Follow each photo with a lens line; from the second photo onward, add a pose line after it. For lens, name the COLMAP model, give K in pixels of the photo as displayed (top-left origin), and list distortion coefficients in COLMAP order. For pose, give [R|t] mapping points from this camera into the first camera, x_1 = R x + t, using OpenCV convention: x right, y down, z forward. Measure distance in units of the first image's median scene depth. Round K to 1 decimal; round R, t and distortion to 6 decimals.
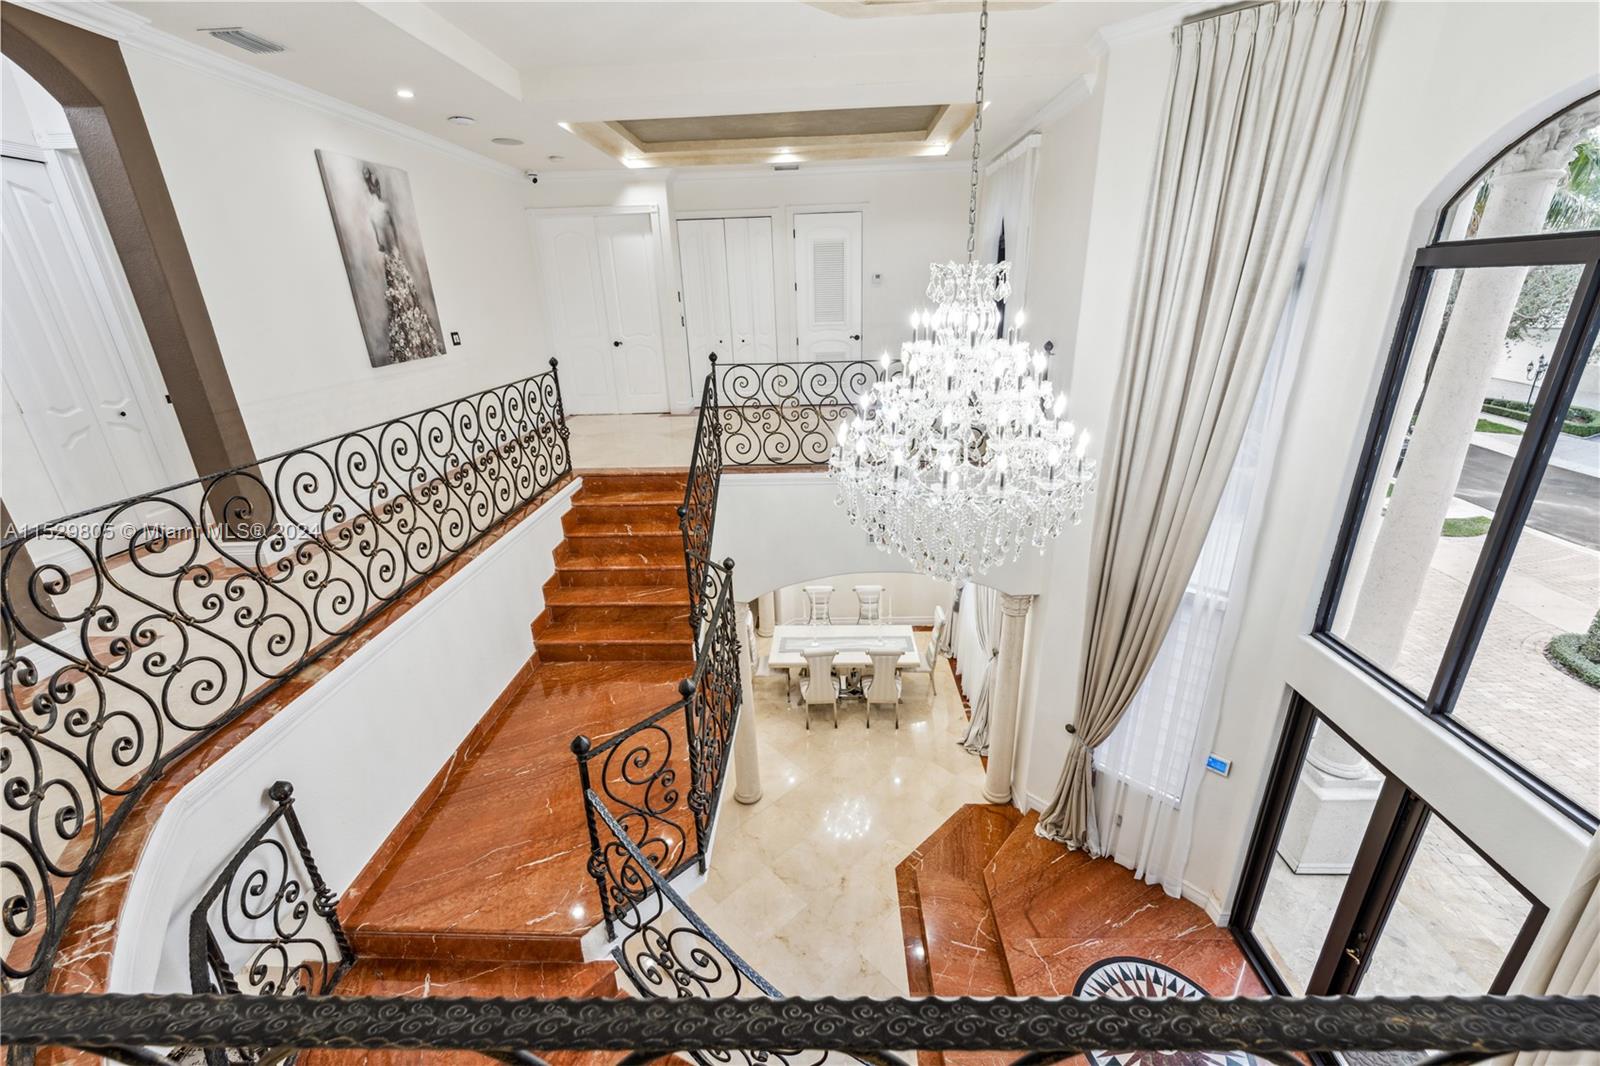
lens RADIAL K [[659.5, 0, 802.1], [0, 659.5, 533.8], [0, 0, 1]] dist [0.000053, -0.000165]
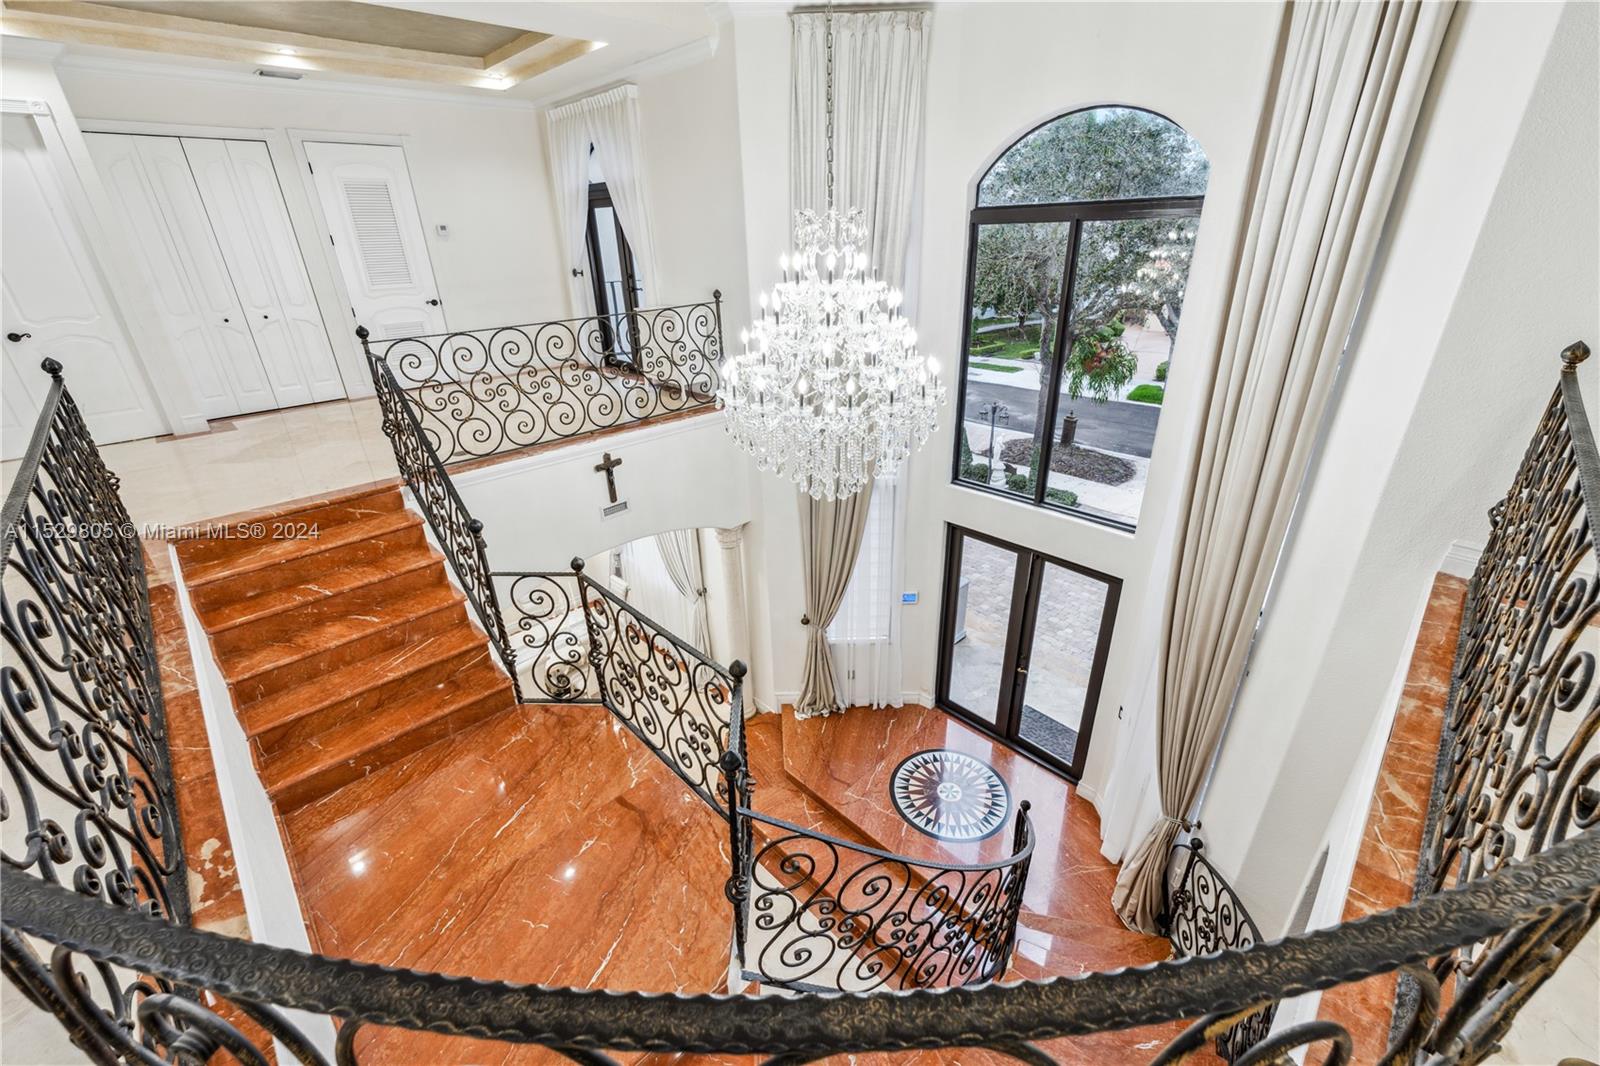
lens RADIAL K [[659.5, 0, 820.1], [0, 659.5, 532.4], [0, 0, 1]] dist [0.000053, -0.000165]
pose [[0.680699, -0.293044, 0.671397, -0.328871], [0.260505, 0.953428, 0.152027, -0.029477], [-0.684679, 0.071418, 0.725337, 0.115978]]
